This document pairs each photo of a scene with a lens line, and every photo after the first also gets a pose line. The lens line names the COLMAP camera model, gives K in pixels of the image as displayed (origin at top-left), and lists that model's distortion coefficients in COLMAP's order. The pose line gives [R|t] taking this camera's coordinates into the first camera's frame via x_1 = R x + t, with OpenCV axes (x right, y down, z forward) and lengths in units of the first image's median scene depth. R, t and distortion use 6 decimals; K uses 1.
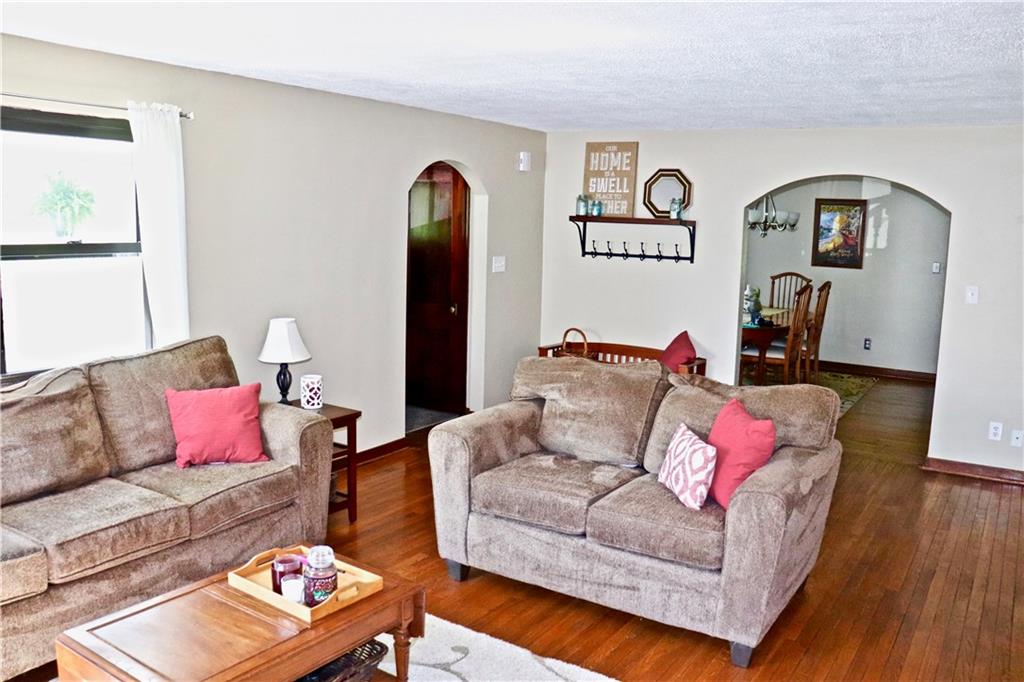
lens RADIAL K [[845.0, 0, 512.0], [0, 845.0, 341.0], [0, 0, 1]] dist [-0.183325, -0.000726]
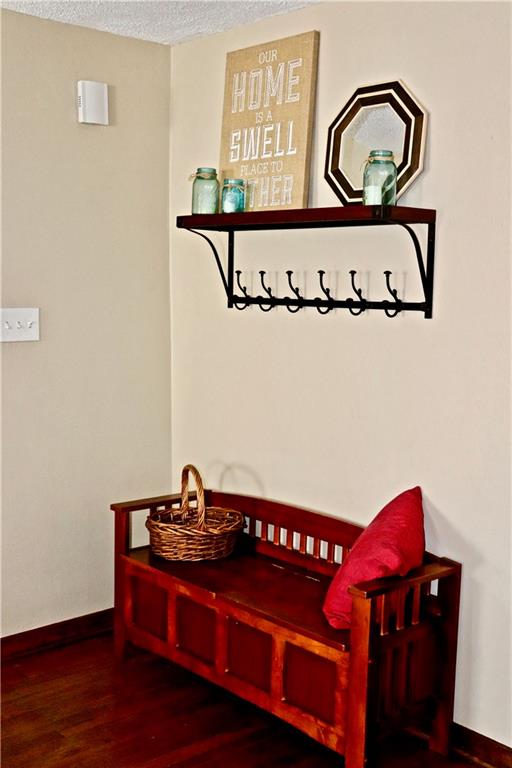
lens RADIAL K [[928.8, 0, 256.0], [0, 928.8, 384.0], [0, 0, 1]] dist [-0.003630, 0.000557]
pose [[0.966186, 0.014124, -0.257459, 0.242182], [-0.022060, 0.999366, -0.027960, -0.046418], [0.256901, 0.032694, 0.965884, 0.539012]]
